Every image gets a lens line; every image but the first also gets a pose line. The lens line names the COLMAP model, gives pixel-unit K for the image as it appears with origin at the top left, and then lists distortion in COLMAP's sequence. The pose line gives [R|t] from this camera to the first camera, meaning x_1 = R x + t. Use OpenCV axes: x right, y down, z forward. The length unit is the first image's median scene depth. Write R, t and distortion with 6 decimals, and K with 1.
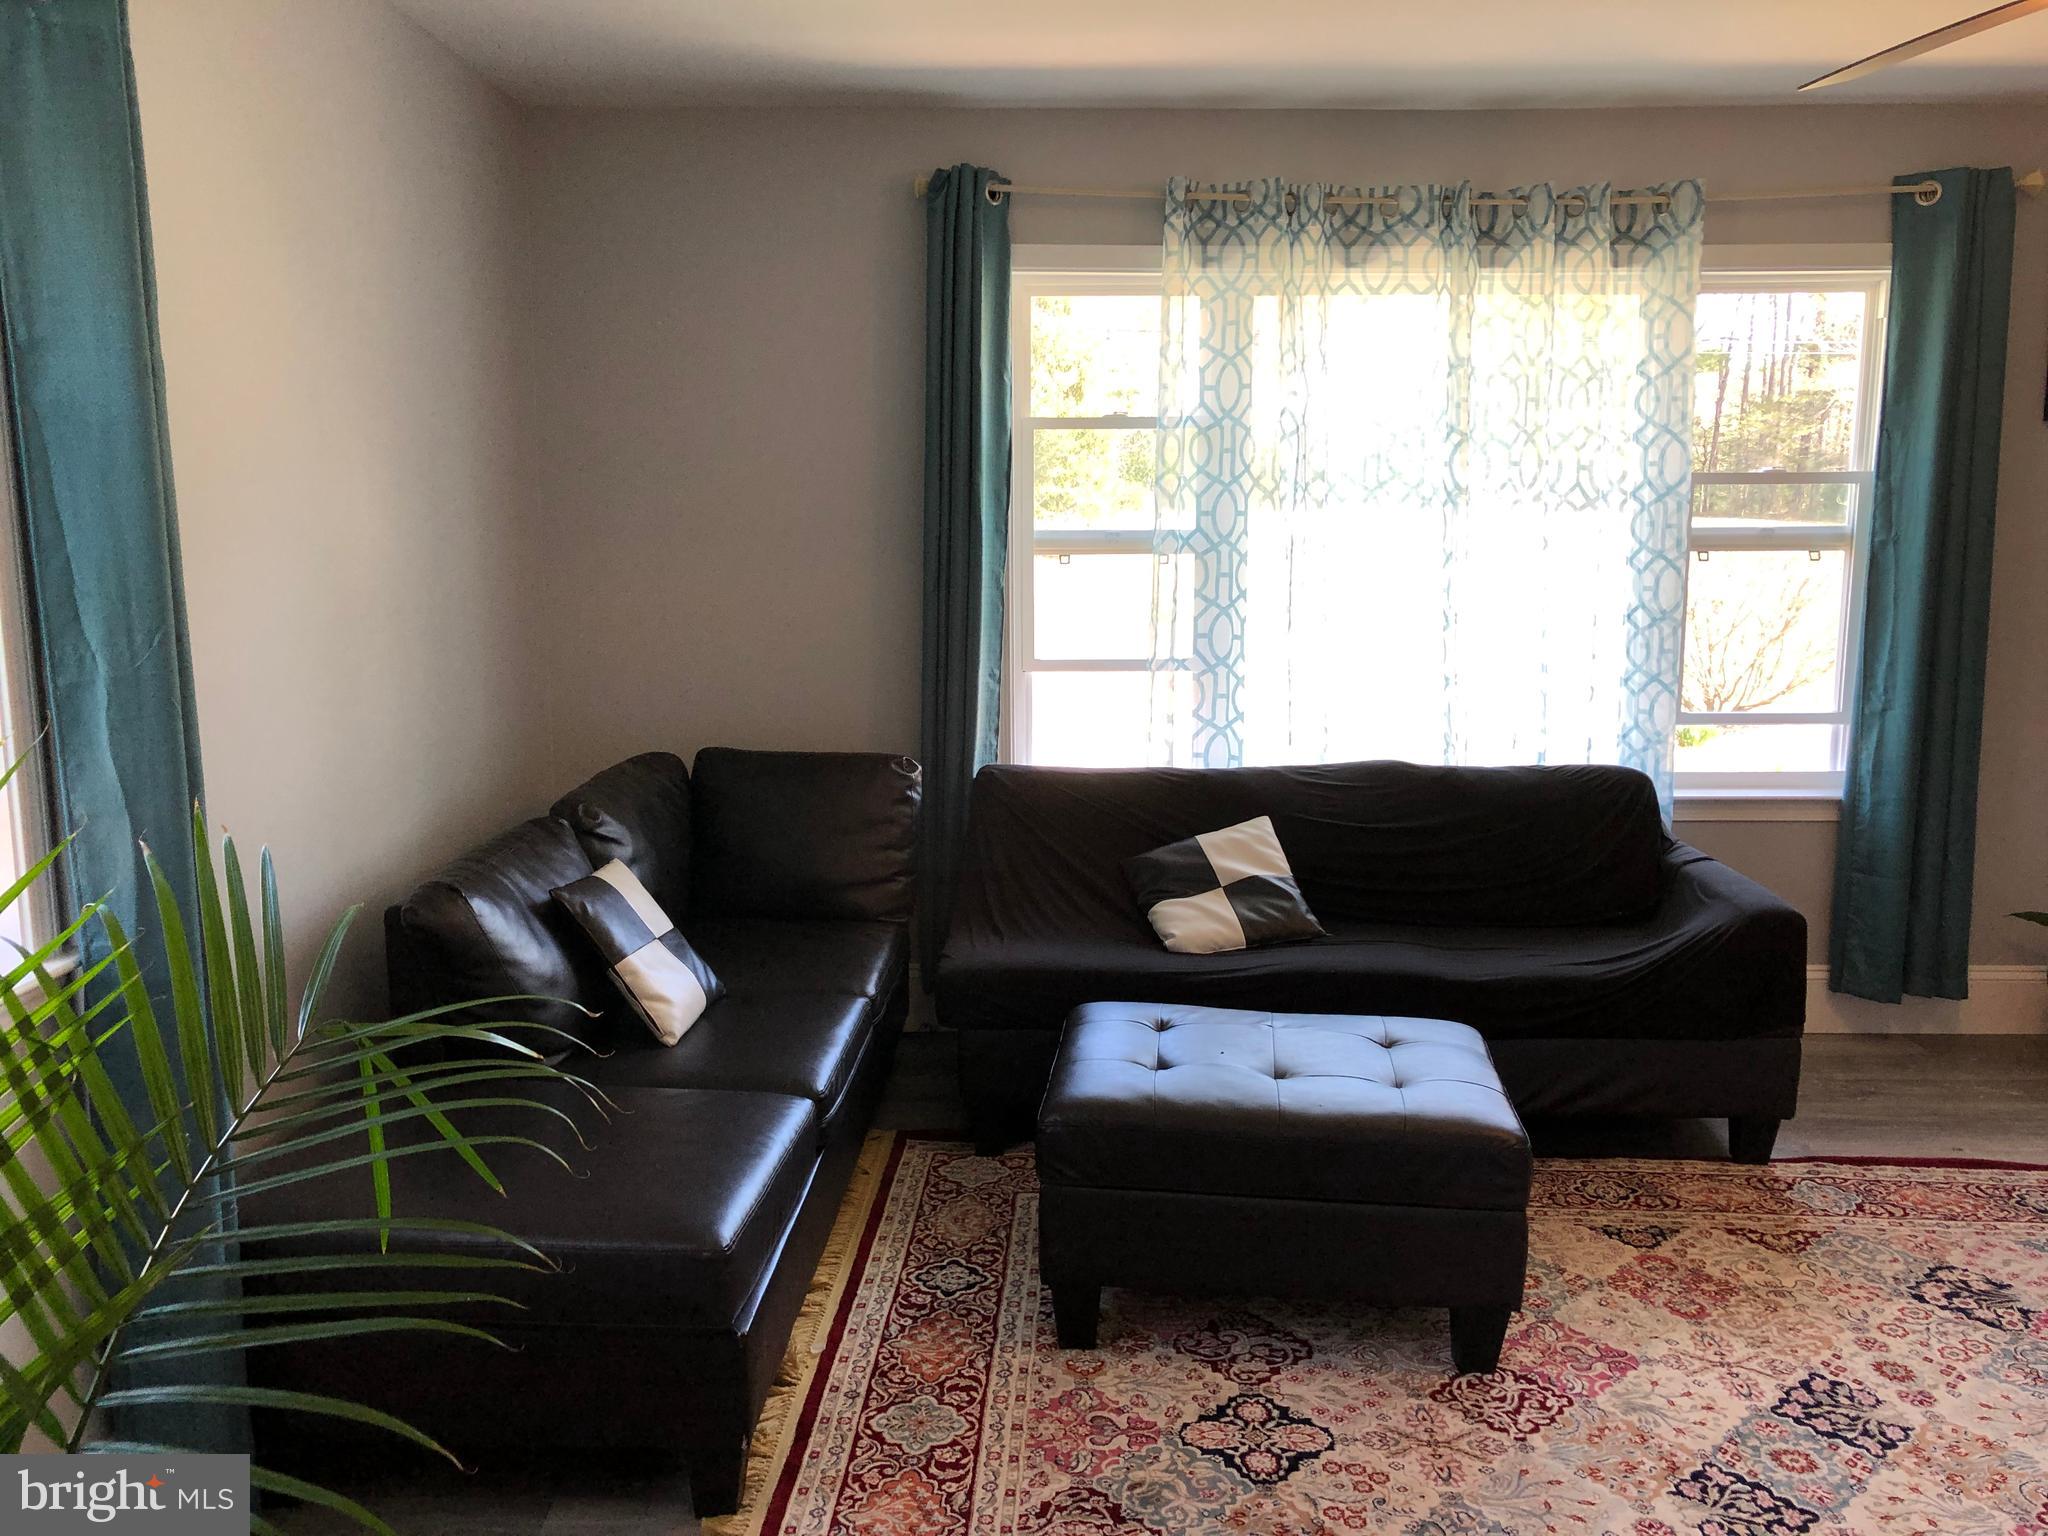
lens RADIAL K [[1690.6, 0, 1025.3], [0, 1690.6, 748.2], [0, 0, 1]] dist [0.053698, -0.034257]
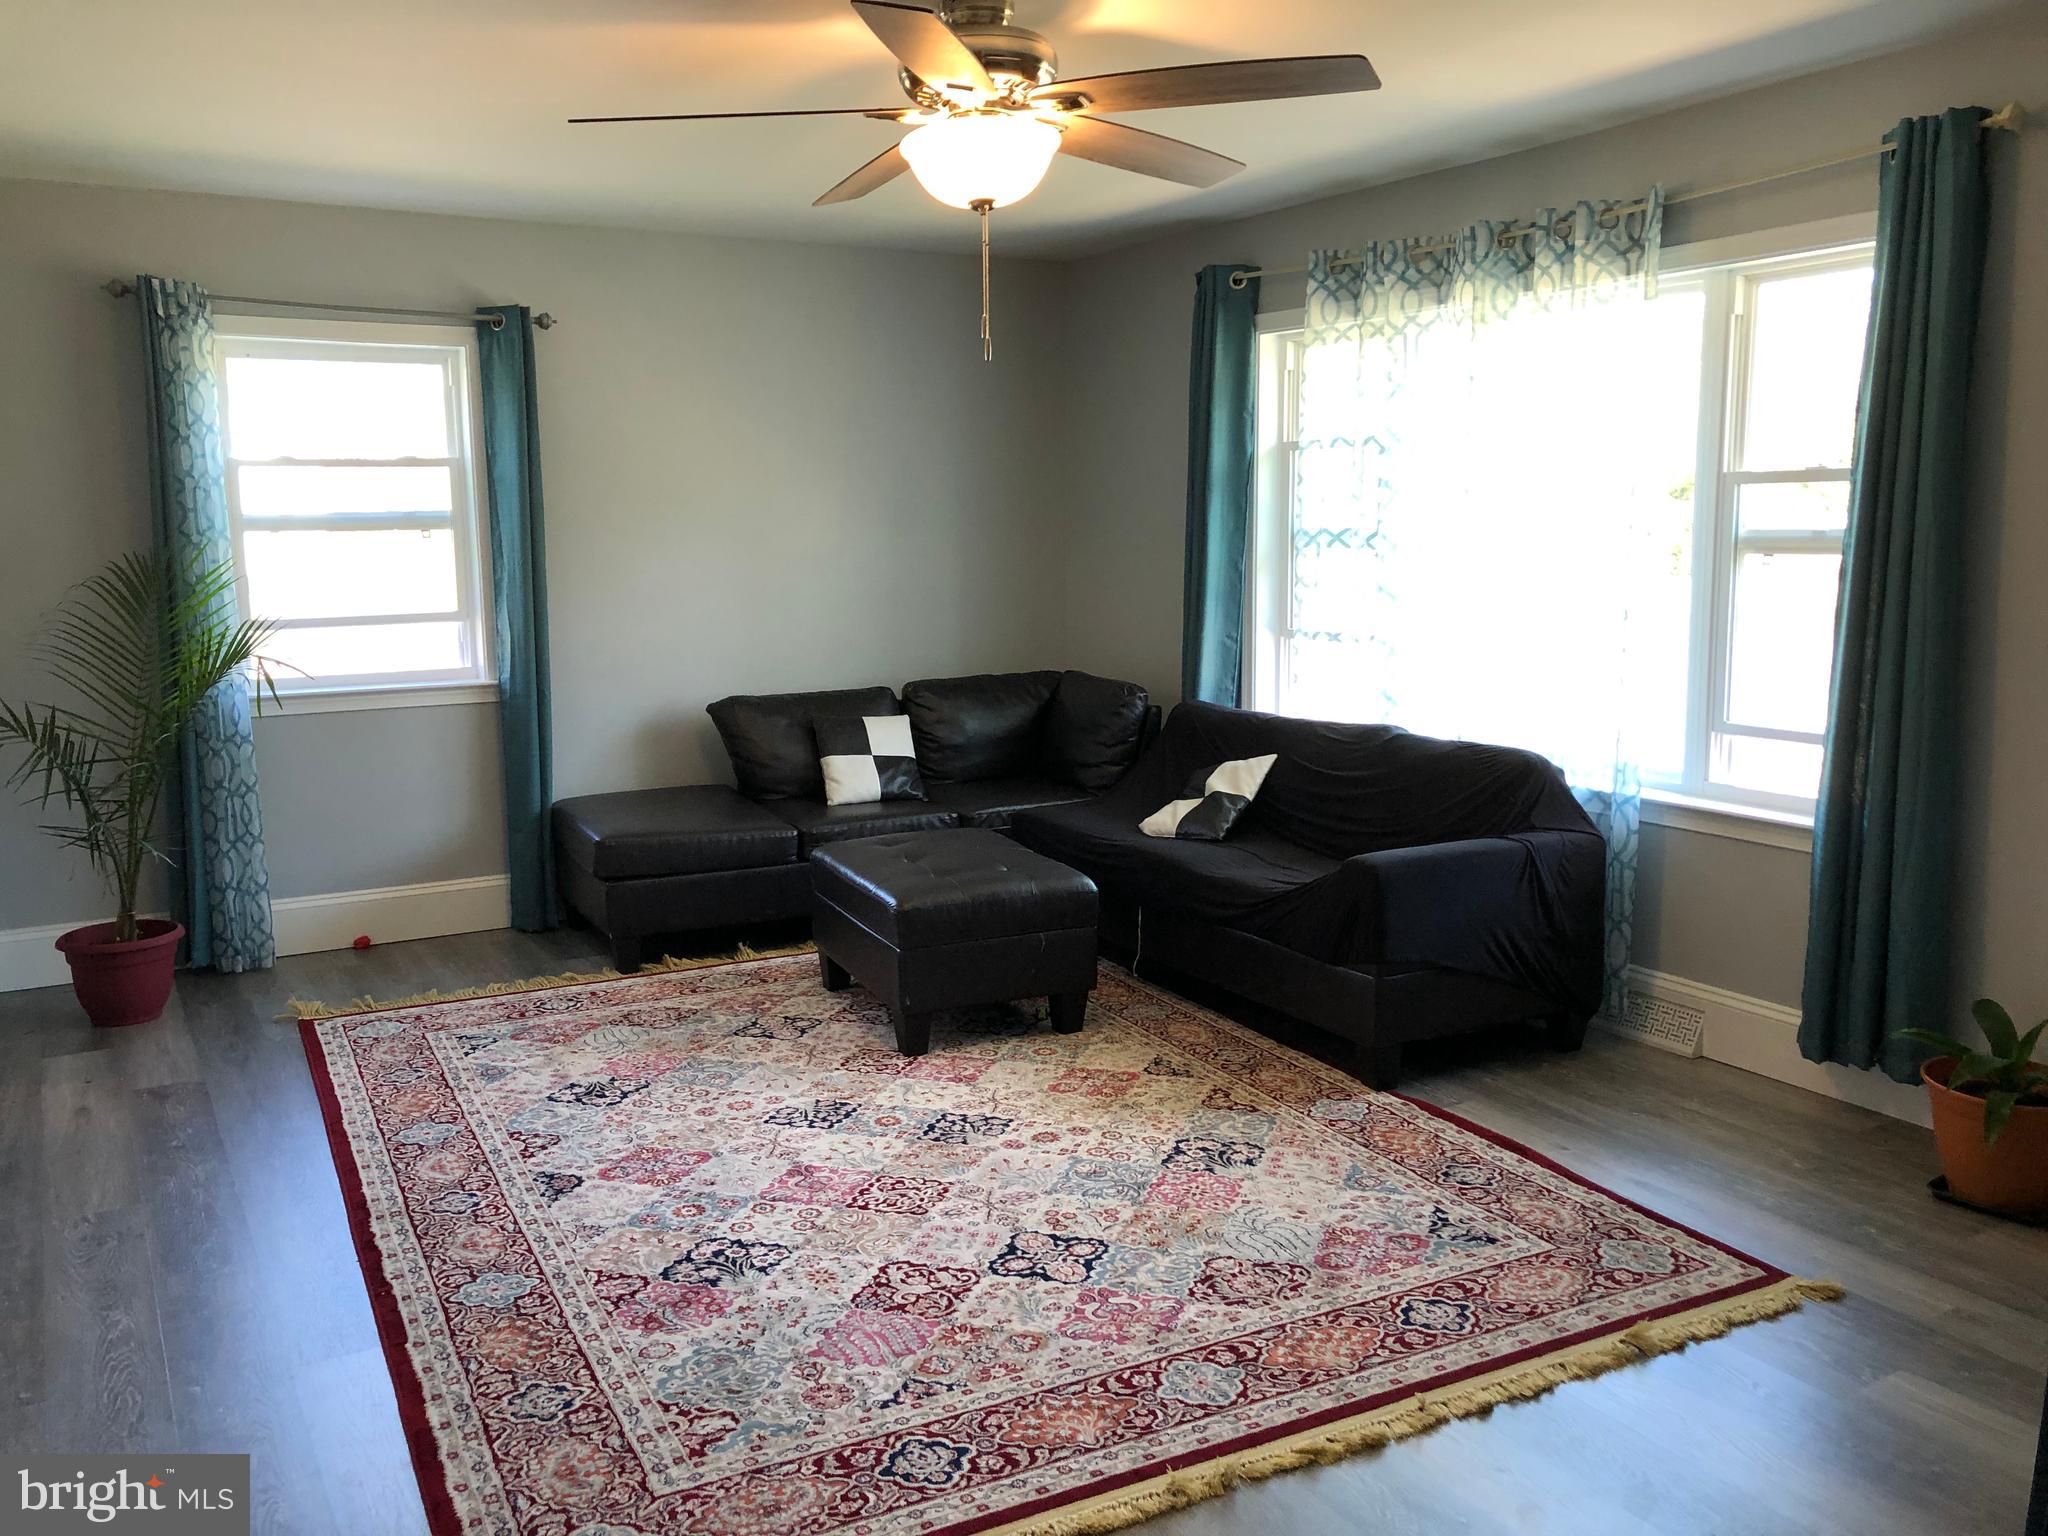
lens RADIAL K [[1690.6, 0, 1015.0], [0, 1690.6, 779.6], [0, 0, 1]] dist [0.053698, -0.034257]
pose [[0.487964, 0.131846, -0.862849, 1.306314], [-0.121062, 0.989195, 0.082688, -0.025780], [0.864428, 0.064109, 0.498653, 0.223931]]
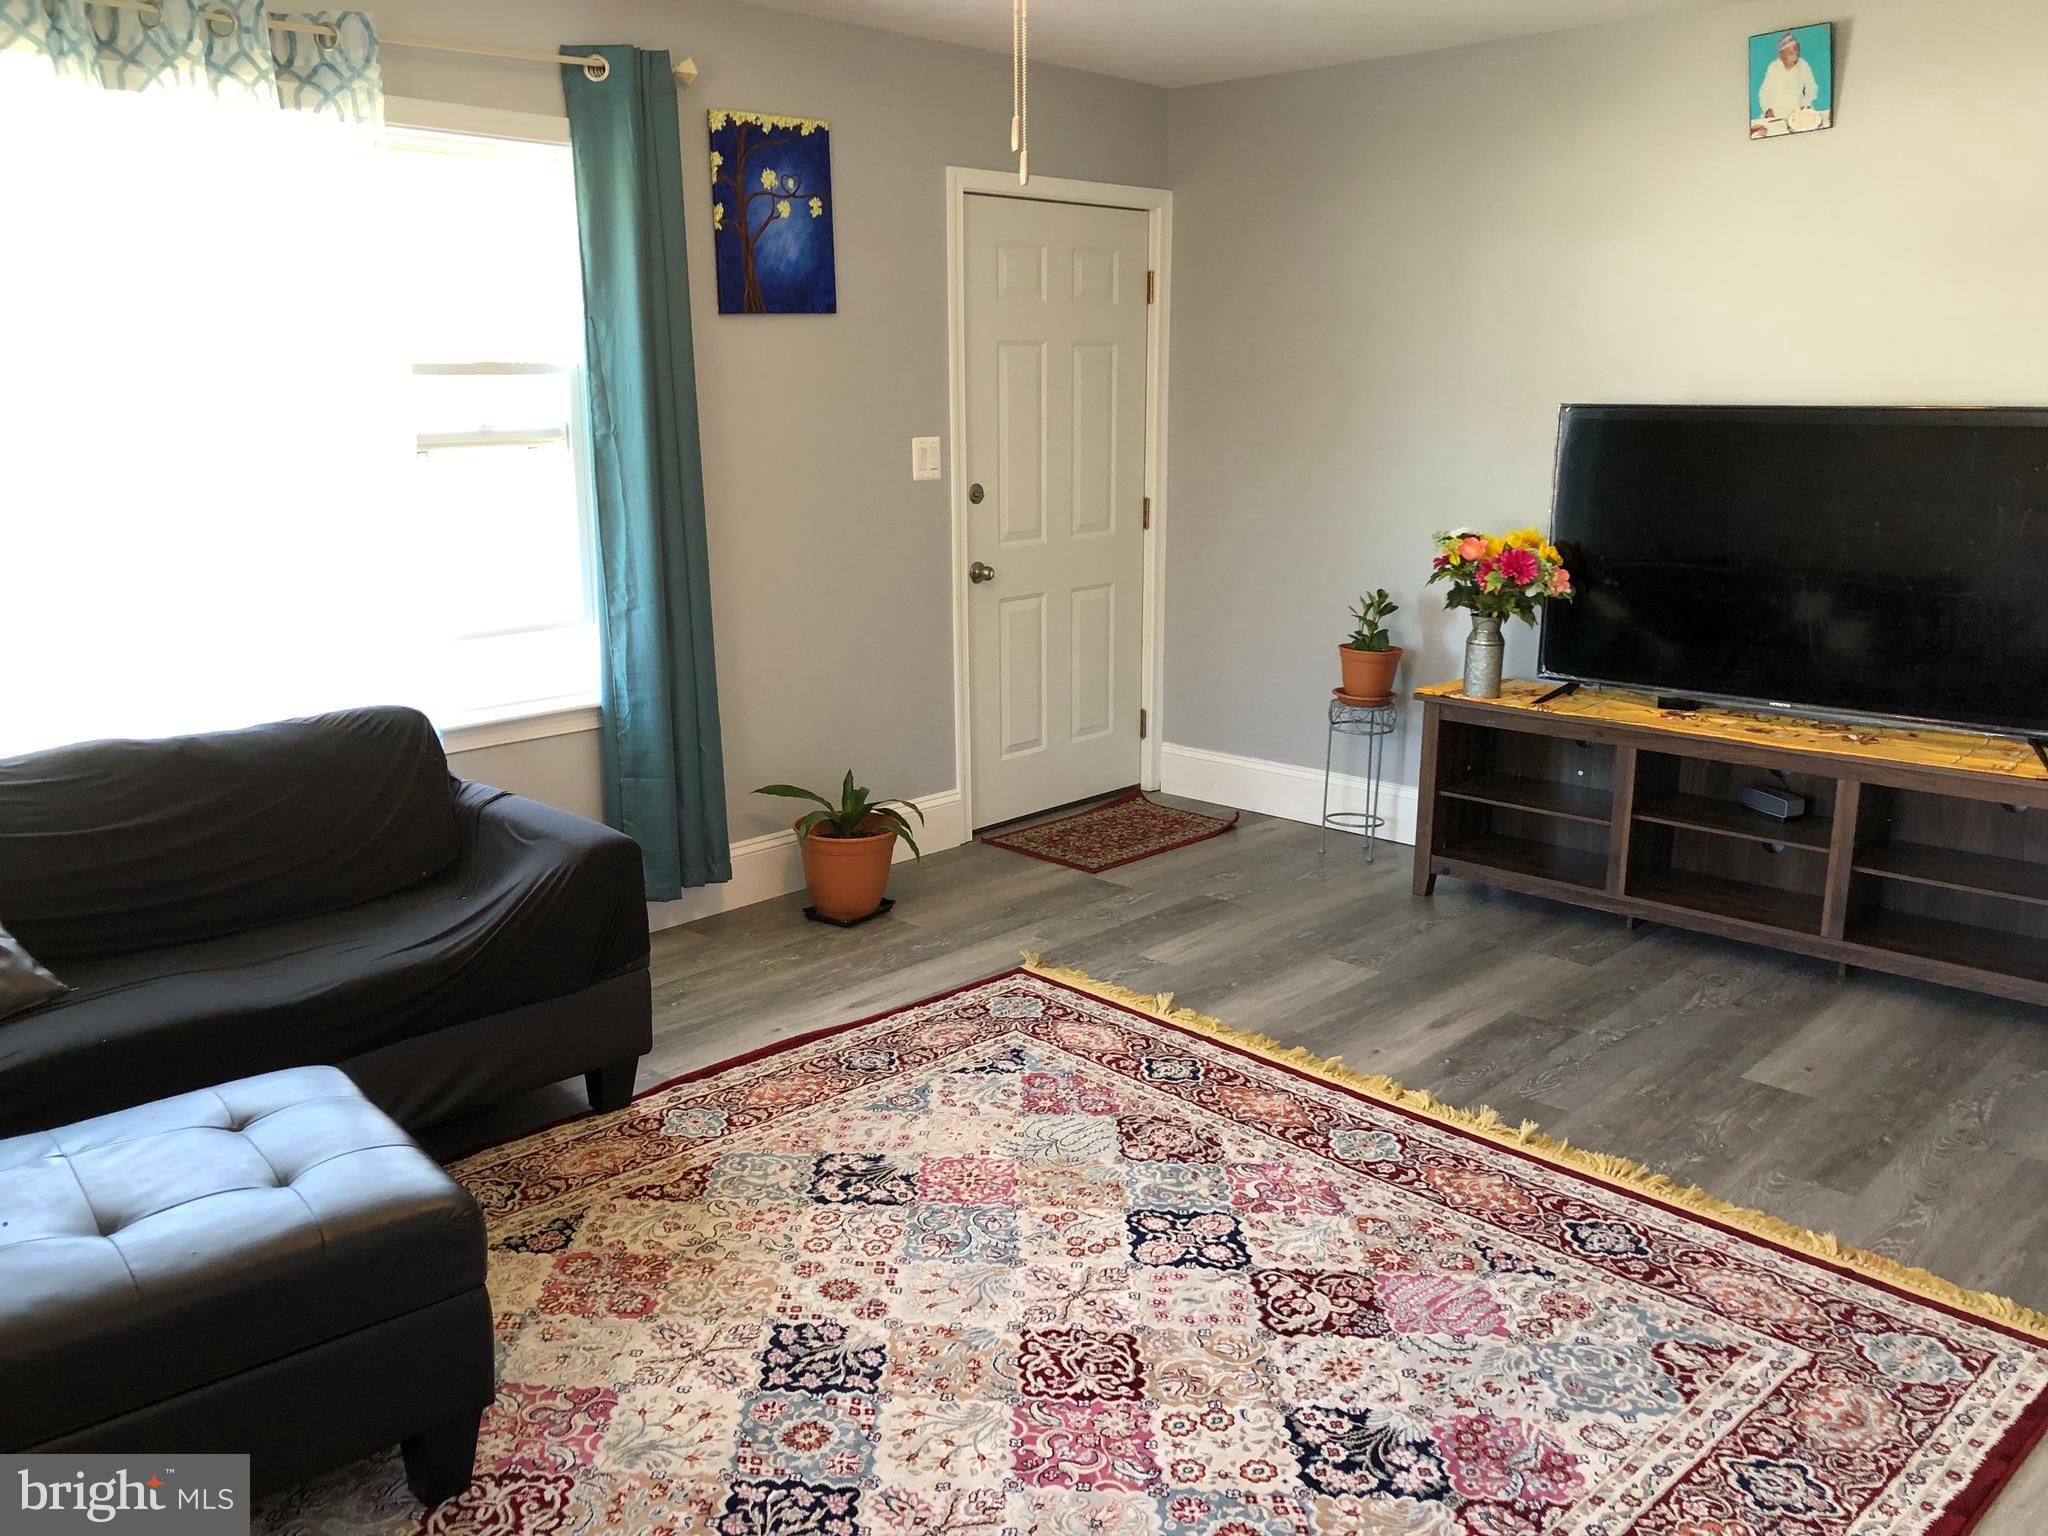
lens RADIAL K [[1690.6, 0, 1018.4], [0, 1690.6, 748.2], [0, 0, 1]] dist [0.053698, -0.034257]
pose [[0.693564, -0.159341, 0.702552, -0.046971], [0.114031, 0.987219, 0.111332, -0.032468], [-0.711313, 0.002897, 0.702870, 0.192578]]
